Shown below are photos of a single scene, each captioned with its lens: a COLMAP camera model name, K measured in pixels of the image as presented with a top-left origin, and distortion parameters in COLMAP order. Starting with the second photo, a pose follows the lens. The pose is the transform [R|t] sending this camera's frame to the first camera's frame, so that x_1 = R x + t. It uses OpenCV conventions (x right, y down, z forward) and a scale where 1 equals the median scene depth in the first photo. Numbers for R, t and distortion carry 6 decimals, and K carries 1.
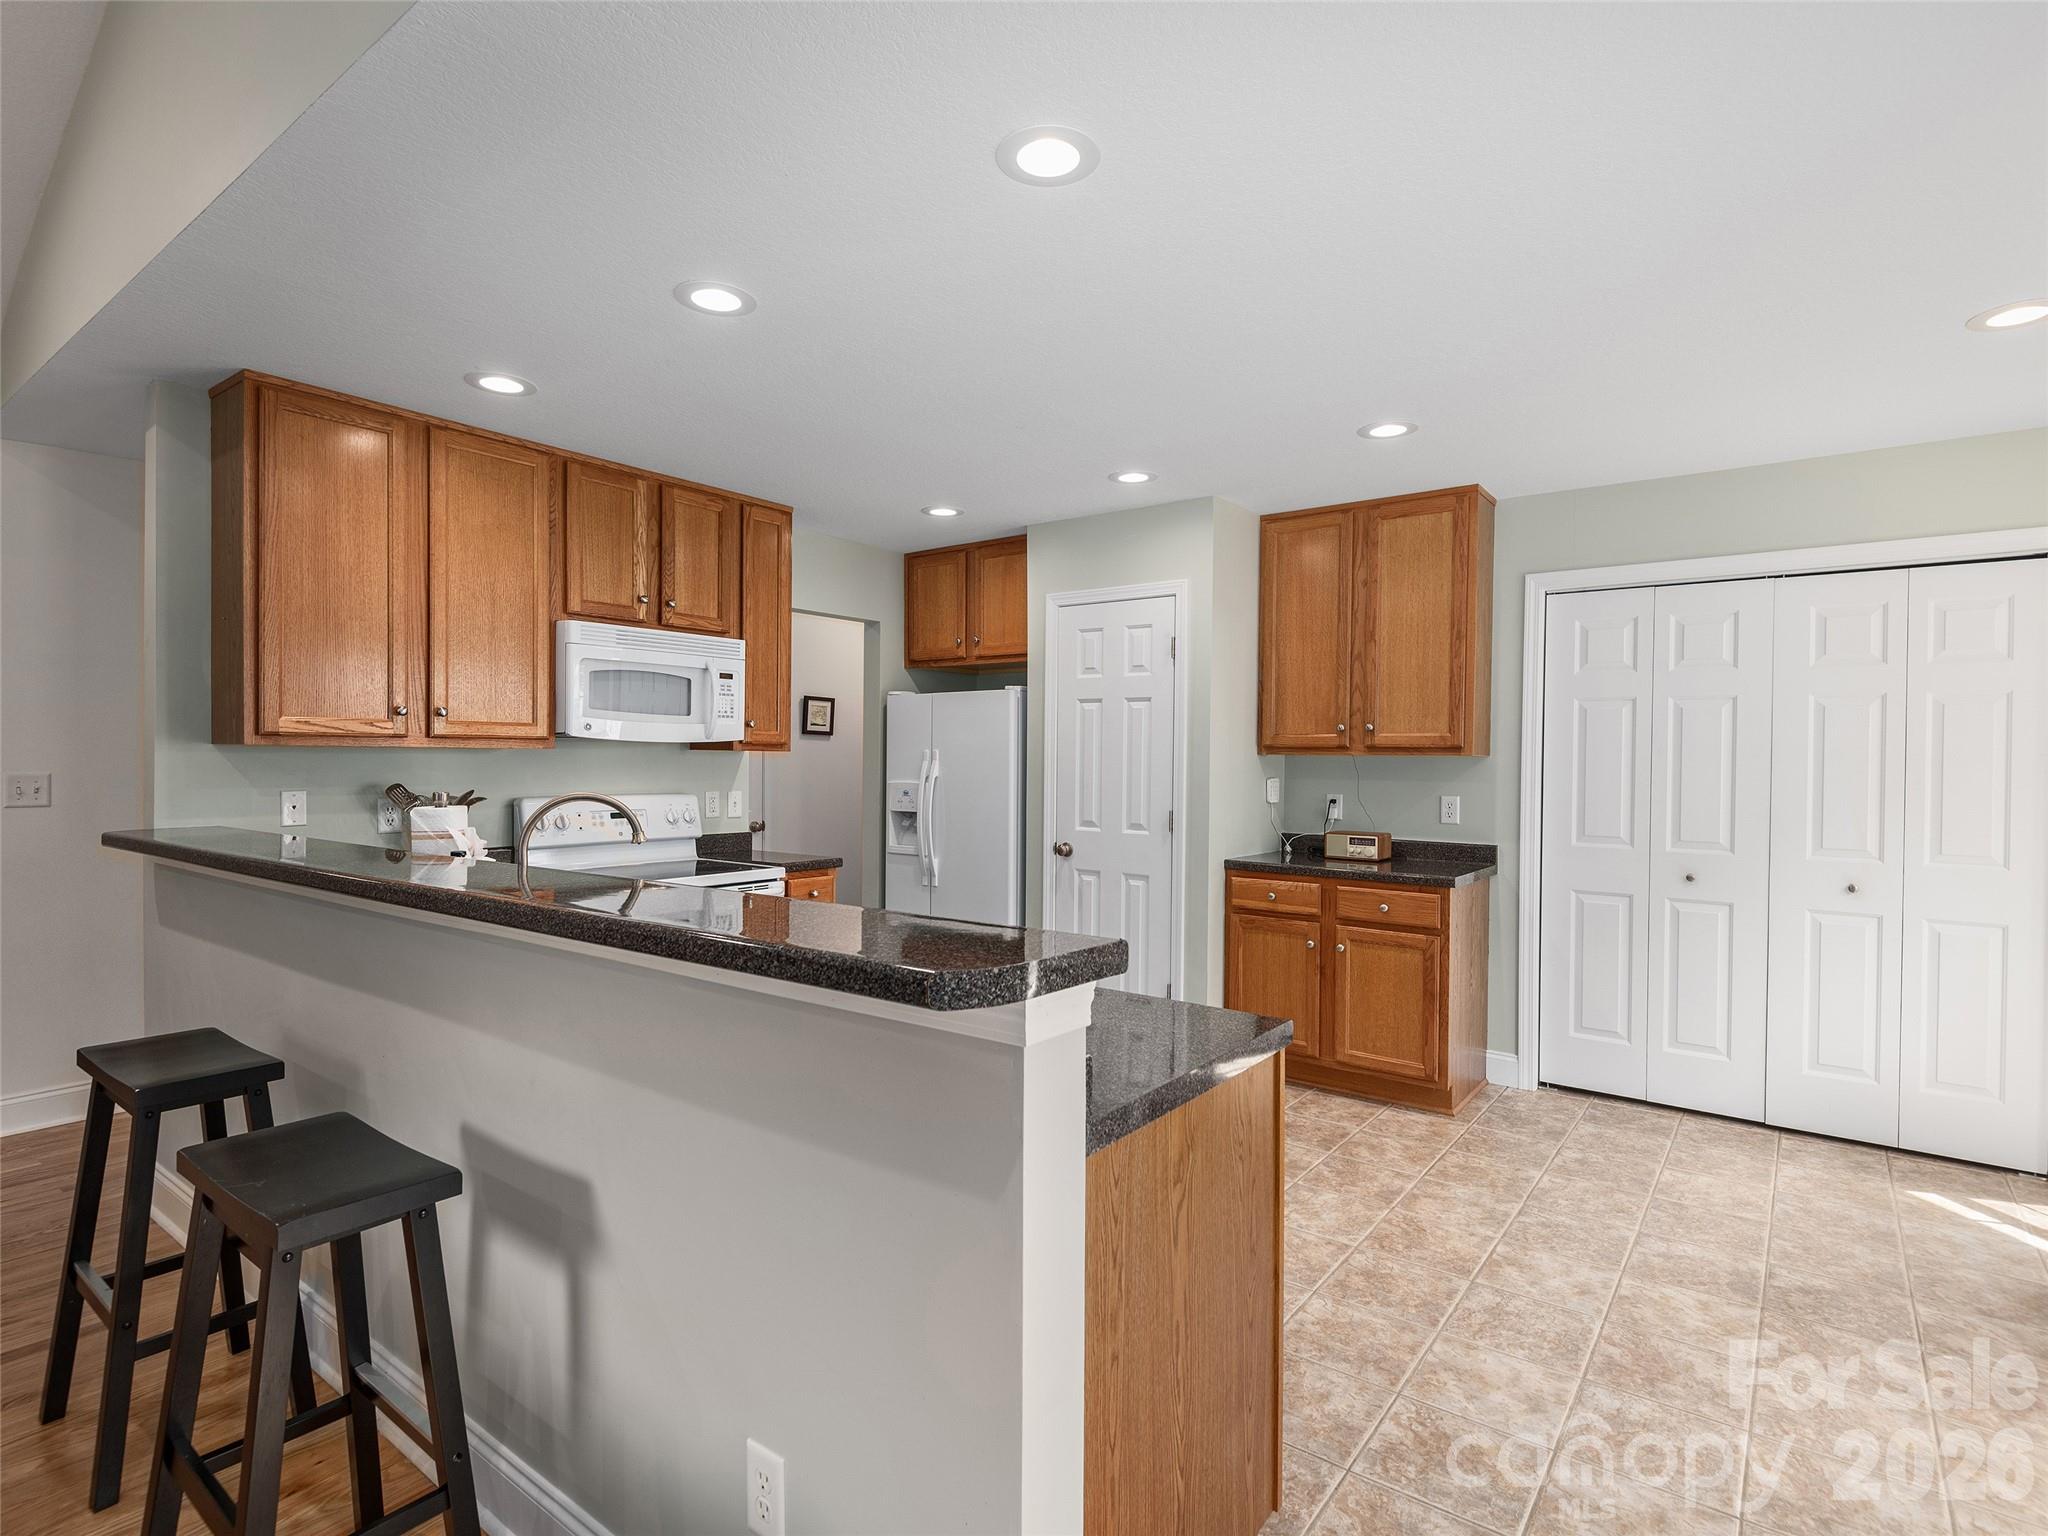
lens RADIAL K [[1033.7, 0, 1024.0], [0, 1033.7, 768.0], [0, 0, 1]] dist [0.036257, -0.020102]
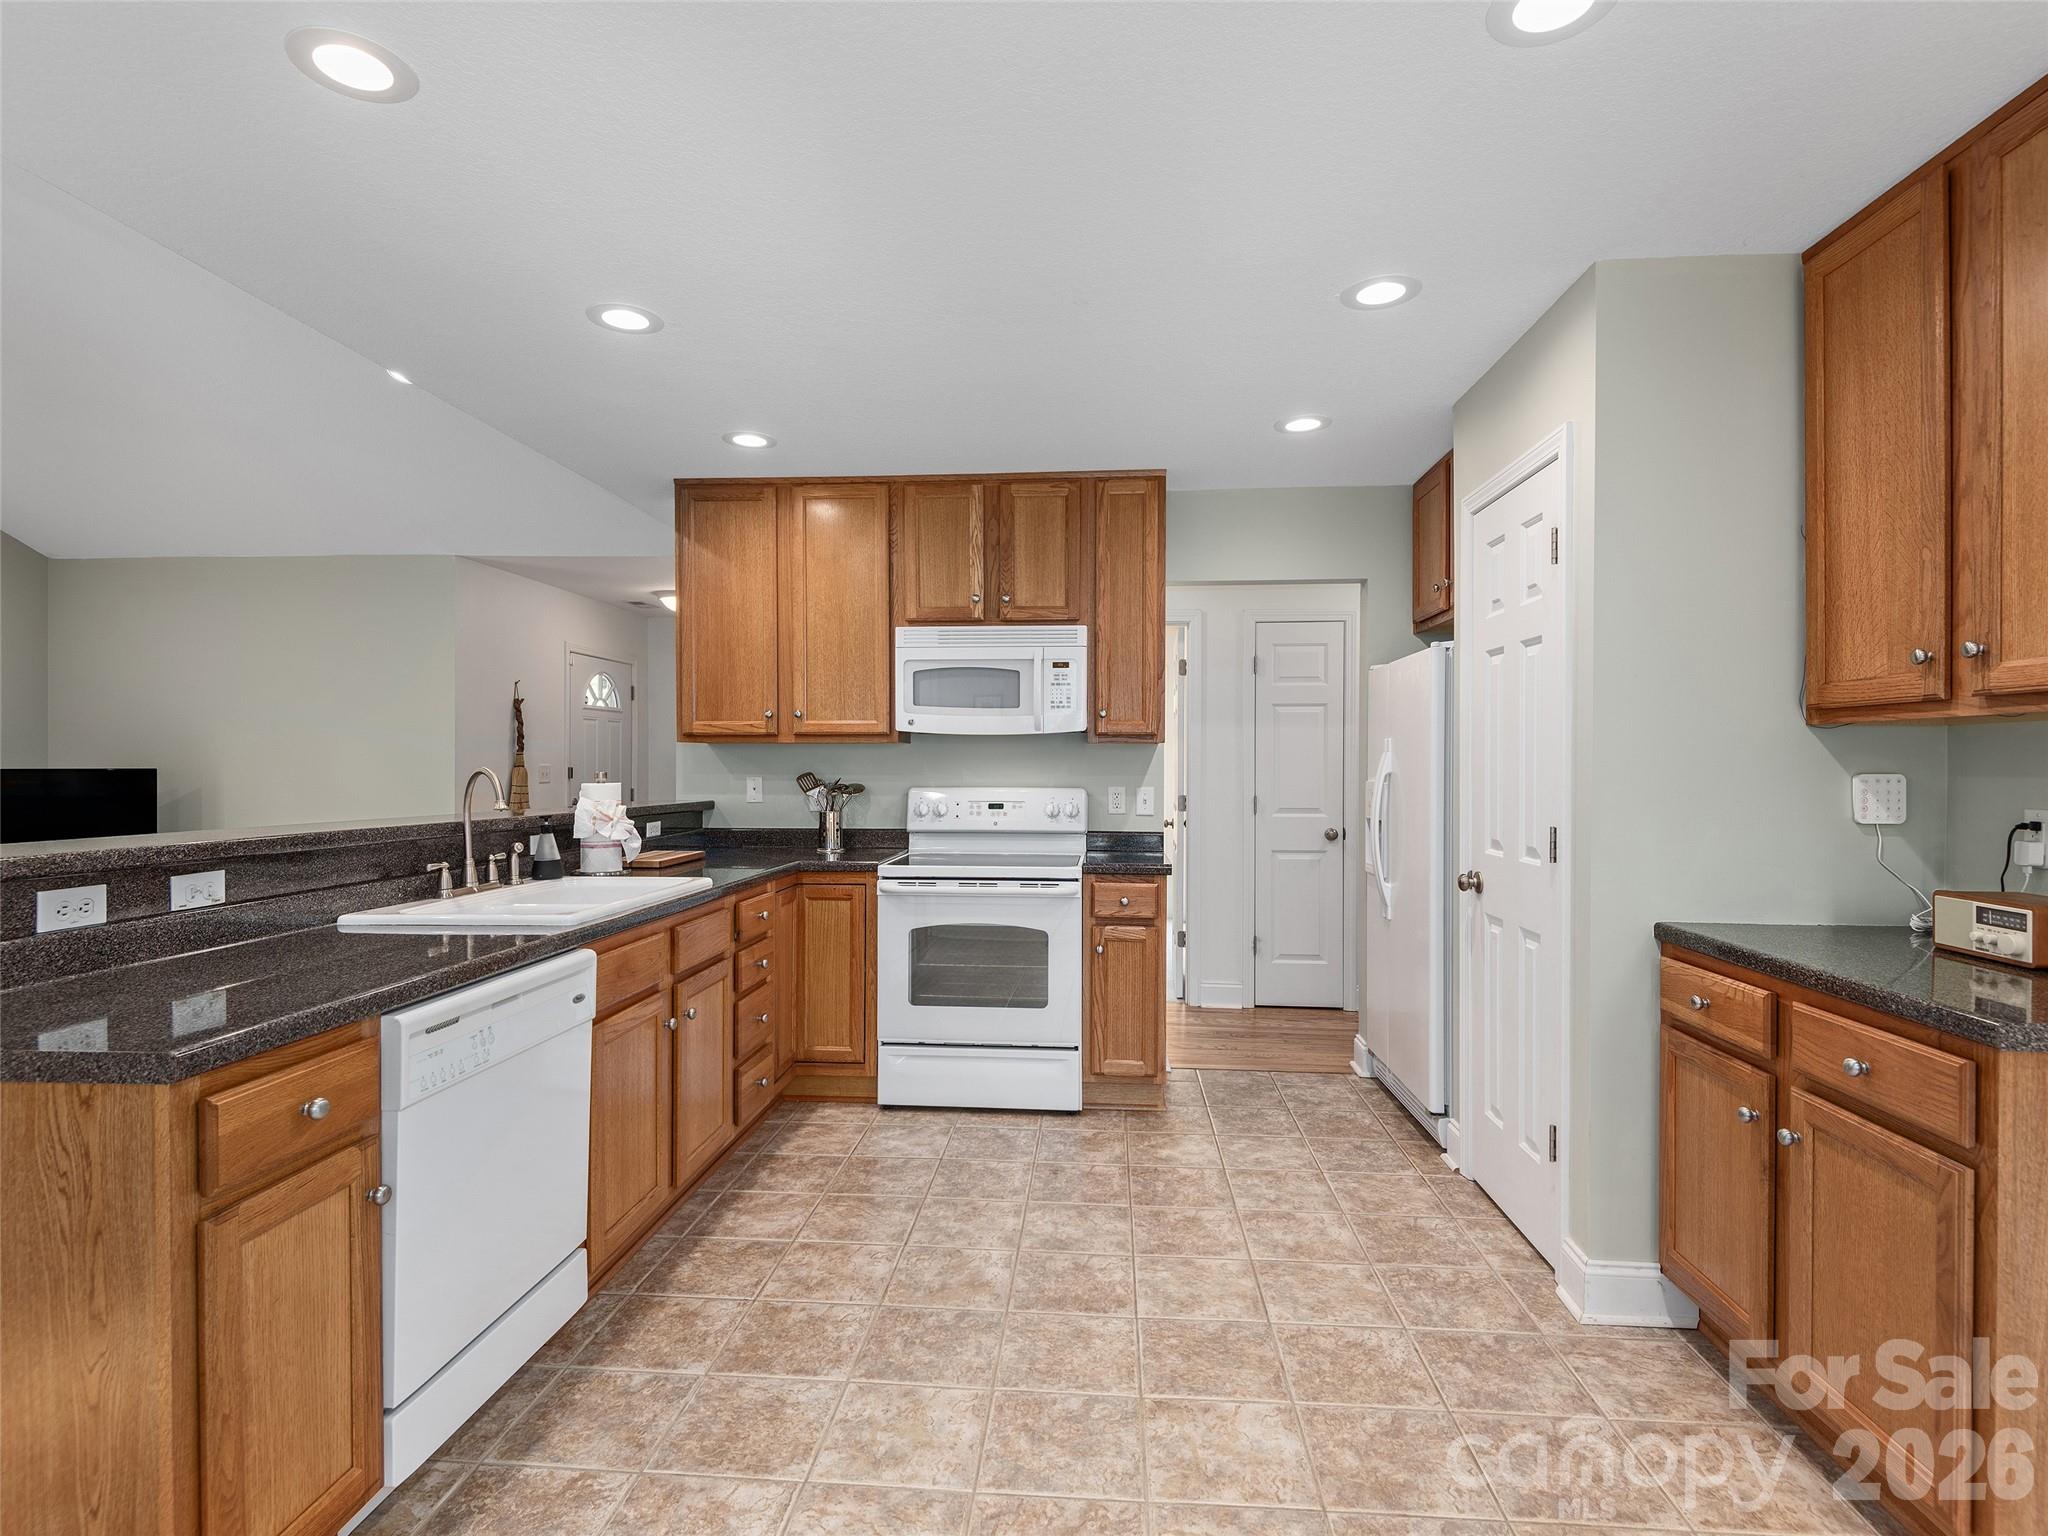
lens RADIAL K [[1033.7, 0, 1024.0], [0, 1033.7, 768.0], [0, 0, 1]] dist [0.036257, -0.020102]
pose [[0.536127, -0.005256, -0.844121, 0.505762], [-0.007190, 0.999916, -0.010792, 0.017768], [0.844107, 0.011855, 0.536044, 0.456732]]
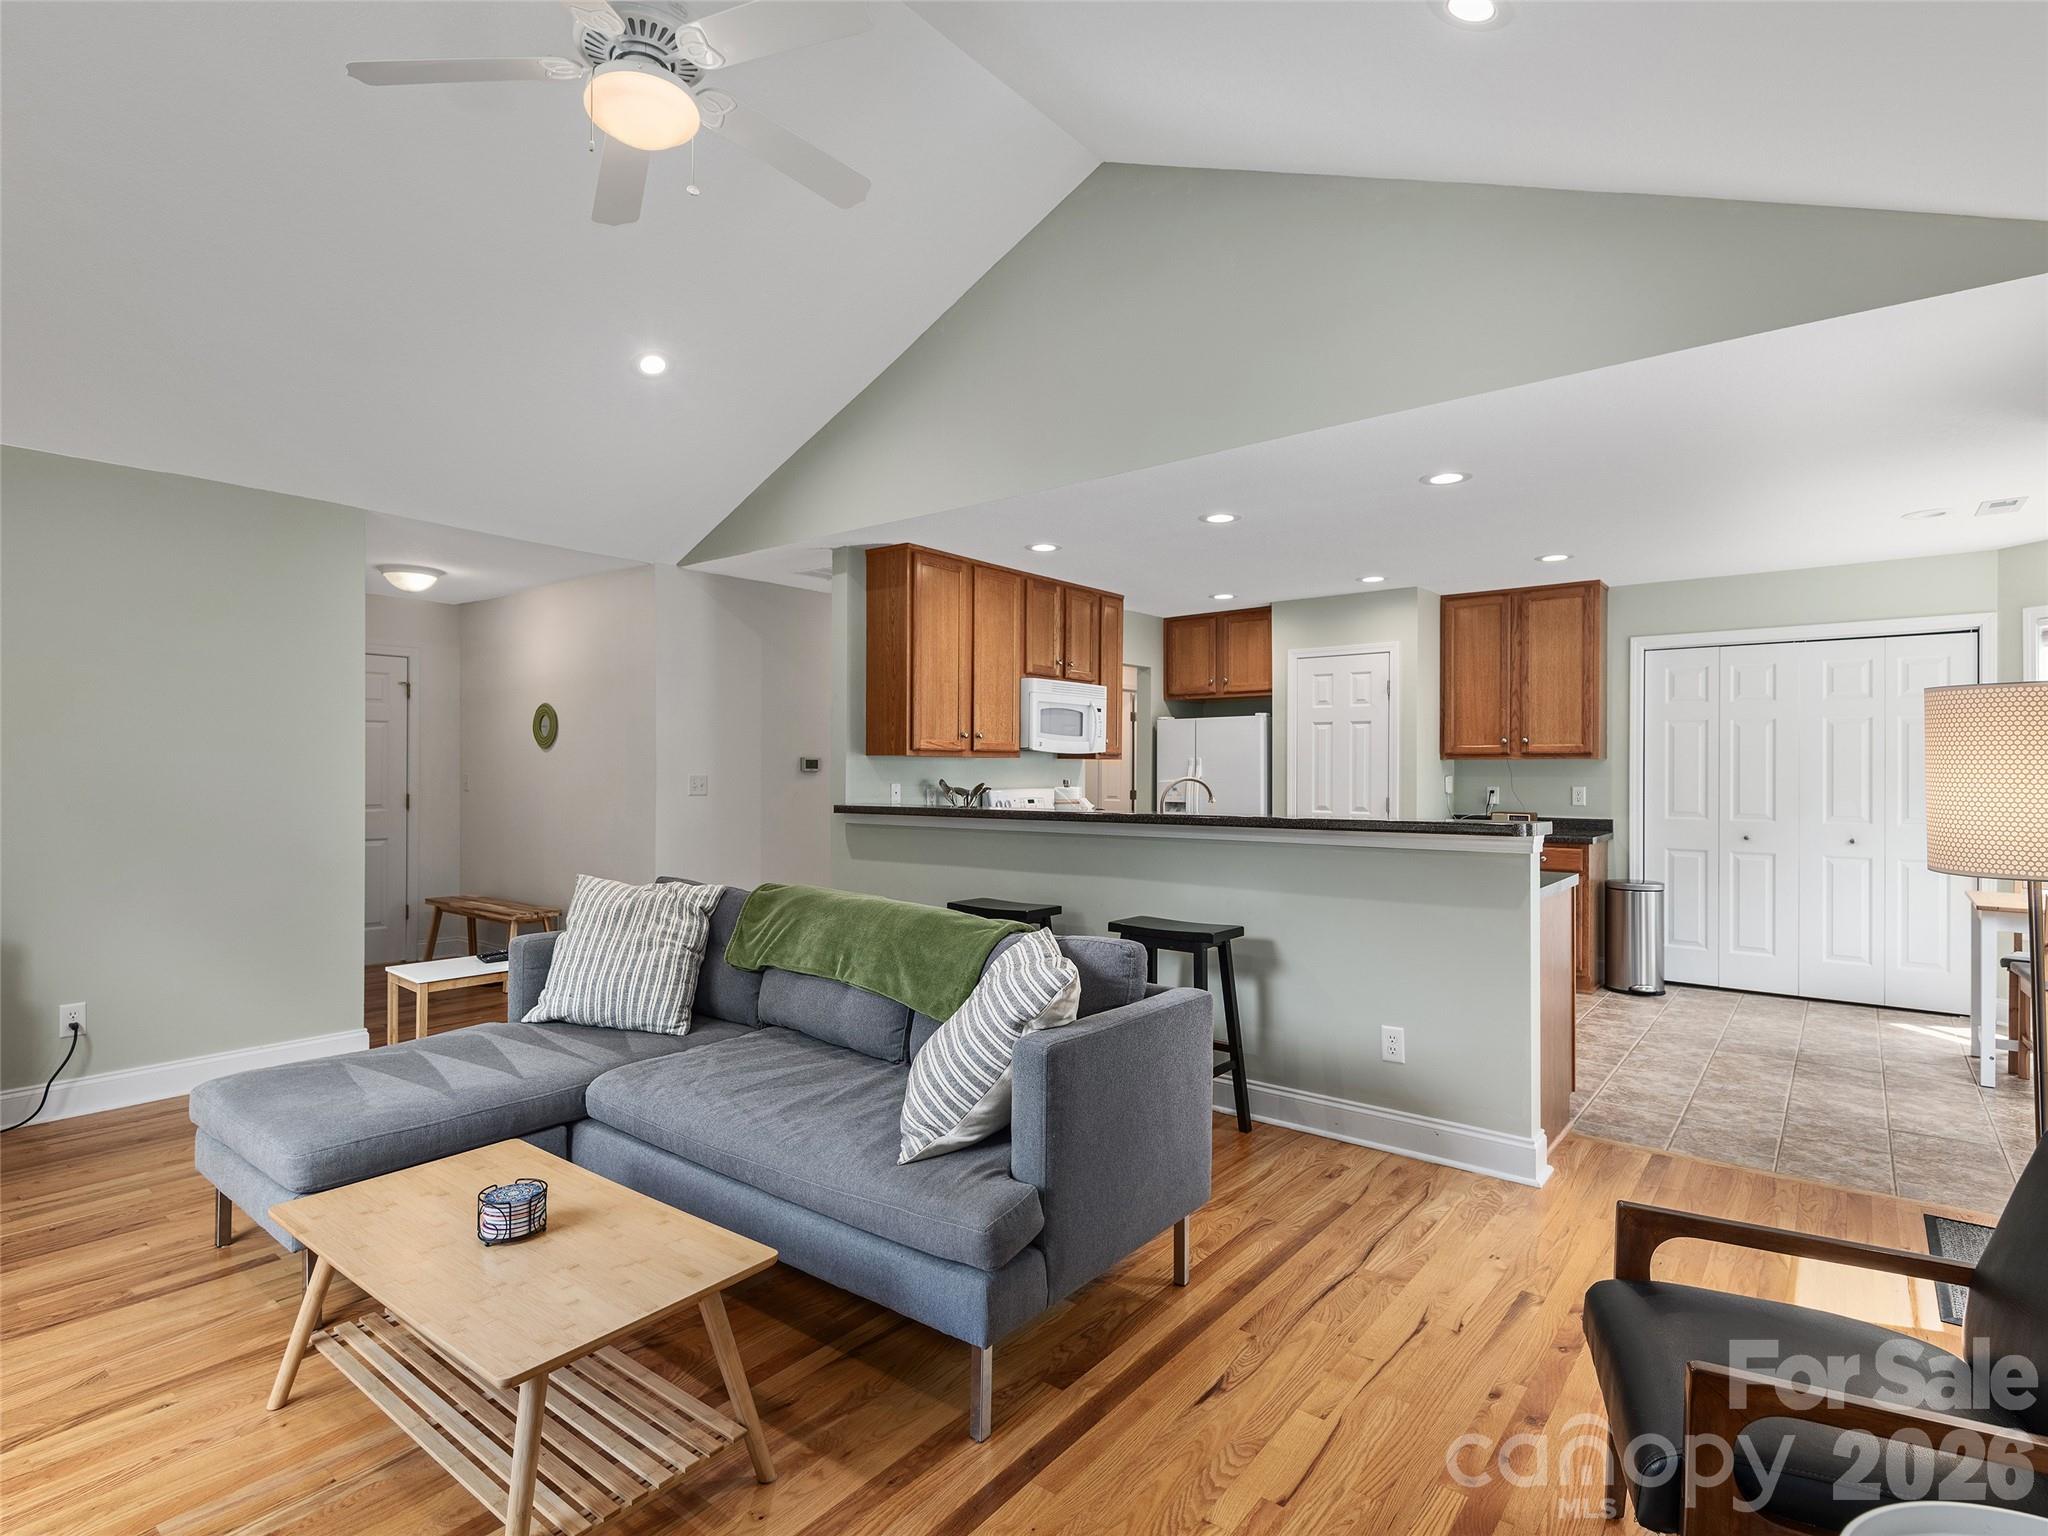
lens RADIAL K [[1033.7, 0, 1024.0], [0, 1033.7, 768.0], [0, 0, 1]] dist [0.036257, -0.020102]
pose [[0.999753, -0.006727, -0.021185, -0.365387], [0.006448, 0.999892, -0.013204, 0.015936], [0.021272, 0.013064, 0.999688, -0.524252]]
